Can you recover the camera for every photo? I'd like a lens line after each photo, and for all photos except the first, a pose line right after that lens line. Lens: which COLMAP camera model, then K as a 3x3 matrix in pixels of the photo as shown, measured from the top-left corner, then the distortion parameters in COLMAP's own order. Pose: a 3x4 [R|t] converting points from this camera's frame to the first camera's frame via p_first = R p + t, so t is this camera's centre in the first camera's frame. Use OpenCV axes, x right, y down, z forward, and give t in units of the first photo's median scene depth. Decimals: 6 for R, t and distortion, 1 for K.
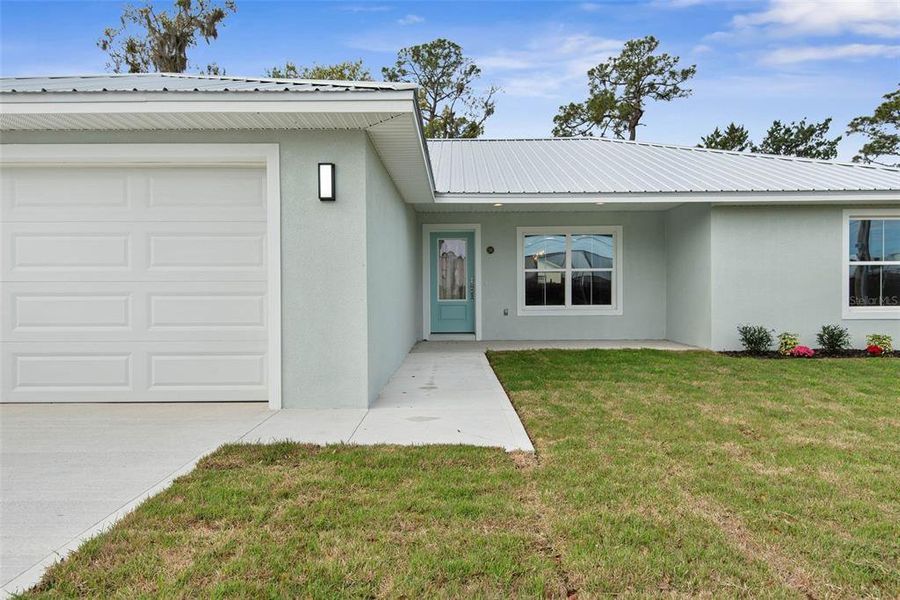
lens RADIAL K [[564.4, 0, 453.7], [0, 564.4, 298.9], [0, 0, 1]] dist [0.014571, 0.002531]
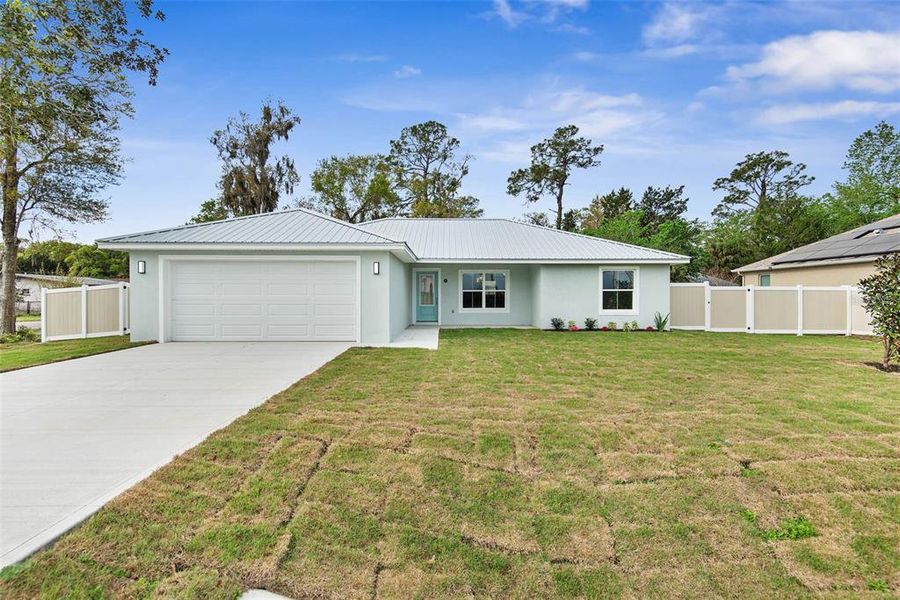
lens RADIAL K [[436.4, 0, 455.5], [0, 436.4, 298.9], [0, 0, 1]] dist [0.022308, -0.000161]
pose [[0.999621, 0.006303, 0.026780, 0.015920], [-0.006187, 0.999971, -0.004444, -0.003769], [-0.026807, 0.004277, 0.999631, -0.155566]]
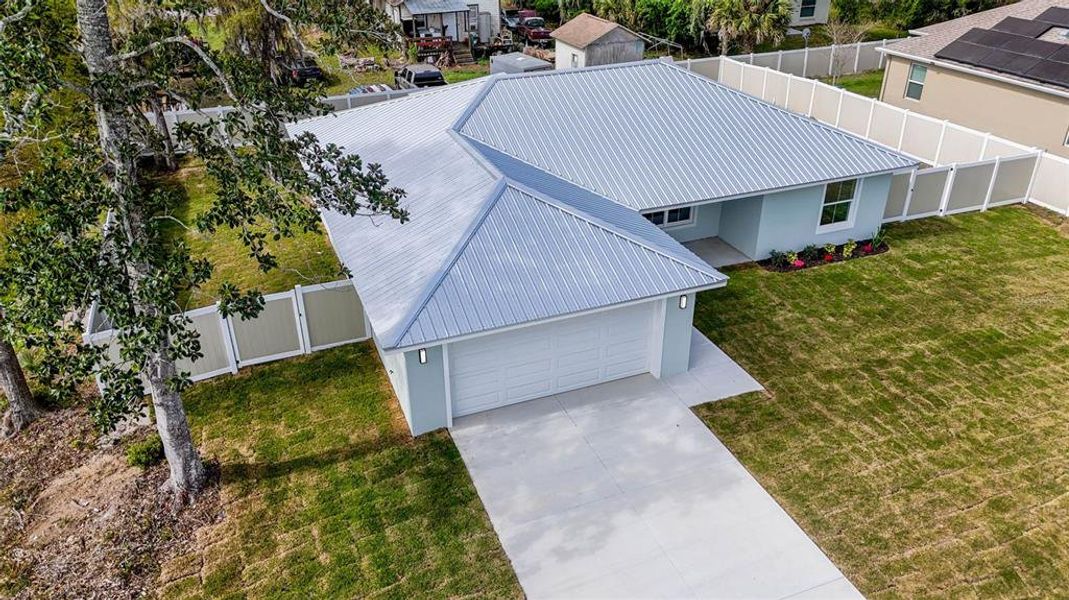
lens RADIAL K [[783.2, 0, 537.3], [0, 783.2, 298.4], [0, 0, 1]] dist [0.060211, -0.055715]
pose [[0.927898, -0.173199, 0.330163, -0.231173], [0.000698, 0.886354, 0.463008, -0.214901], [-0.372834, -0.429393, 0.822567, -0.194143]]
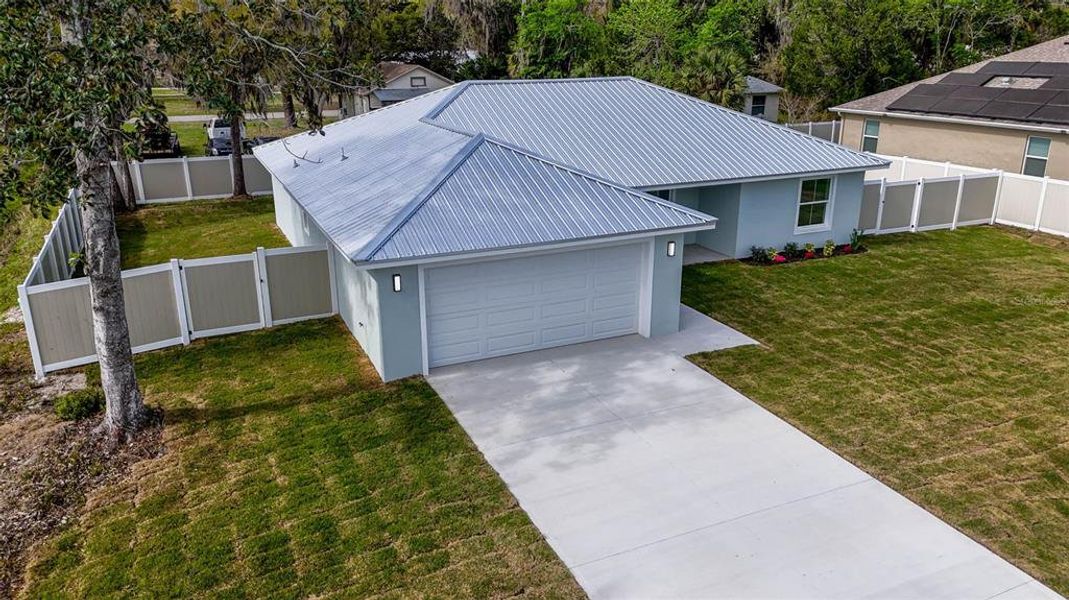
lens RADIAL K [[783.2, 0, 537.3], [0, 783.2, 298.4], [0, 0, 1]] dist [0.060211, -0.055715]
pose [[0.908255, -0.124440, 0.399483, -0.245192], [-0.000639, 0.954337, 0.298732, -0.116552], [-0.418416, -0.271581, 0.866702, -0.203561]]
